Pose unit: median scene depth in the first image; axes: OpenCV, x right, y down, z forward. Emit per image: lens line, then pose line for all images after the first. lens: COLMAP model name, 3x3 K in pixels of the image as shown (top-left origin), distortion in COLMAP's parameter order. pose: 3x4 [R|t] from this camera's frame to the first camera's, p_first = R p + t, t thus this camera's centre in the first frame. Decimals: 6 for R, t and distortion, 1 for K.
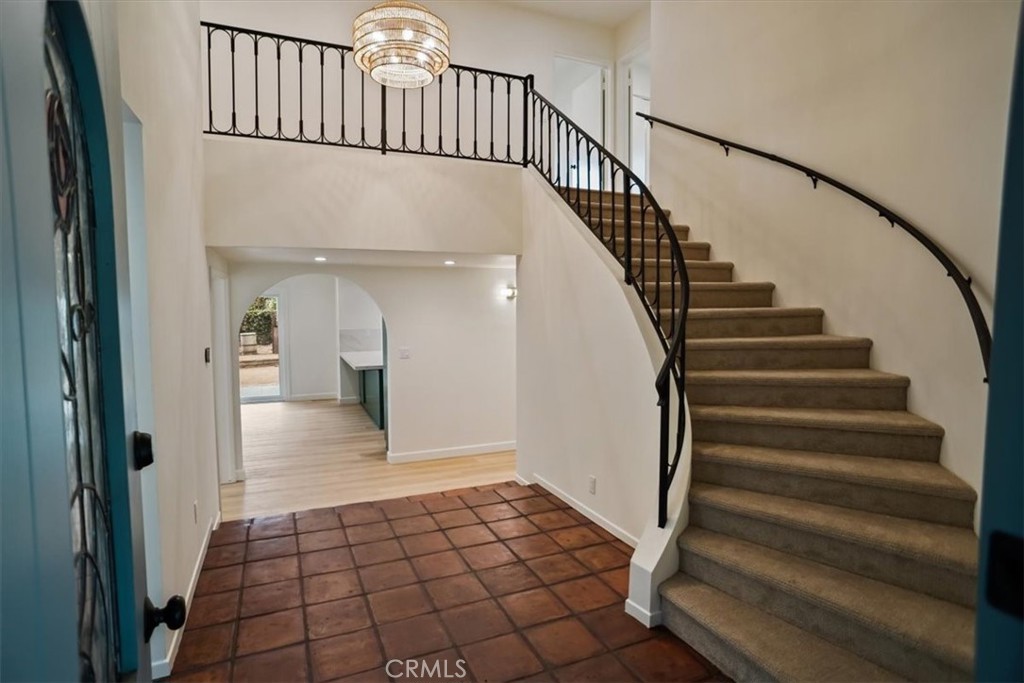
lens RADIAL K [[557.9, 0, 512.0], [0, 557.9, 341.5], [0, 0, 1]] dist [-0.037482, 0.000365]
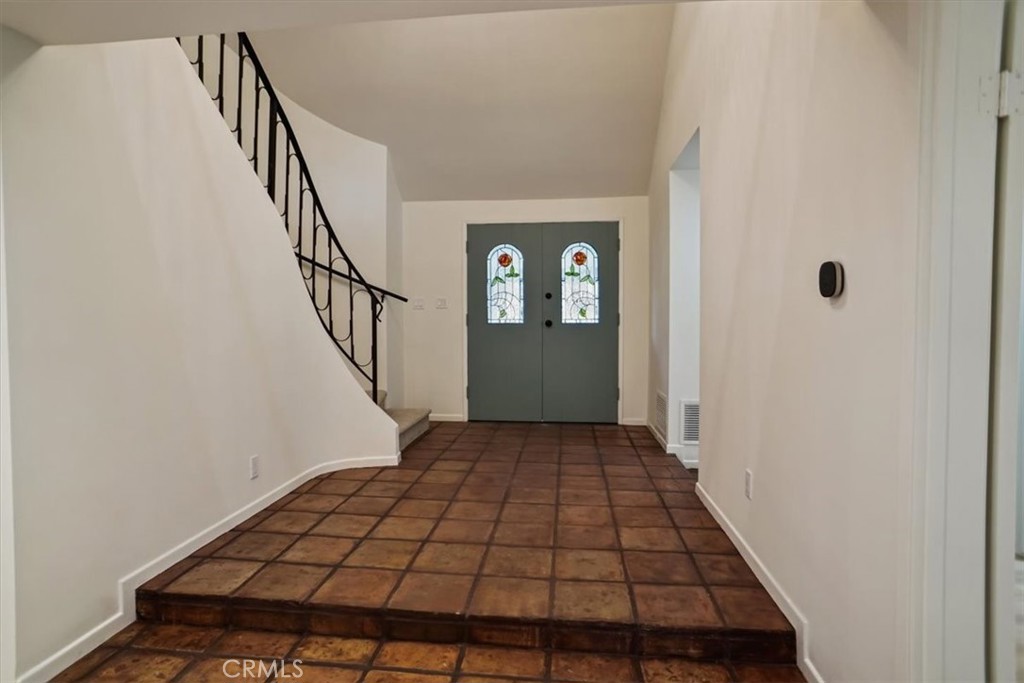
lens RADIAL K [[525.0, 0, 509.9], [0, 525.0, 320.6], [0, 0, 1]] dist [0.000457, 0.000223]
pose [[-0.866130, -0.000293, 0.499819, -0.562957], [0.039702, 0.996800, 0.069384, 0.019094], [-0.498240, 0.079939, -0.863346, 1.530818]]
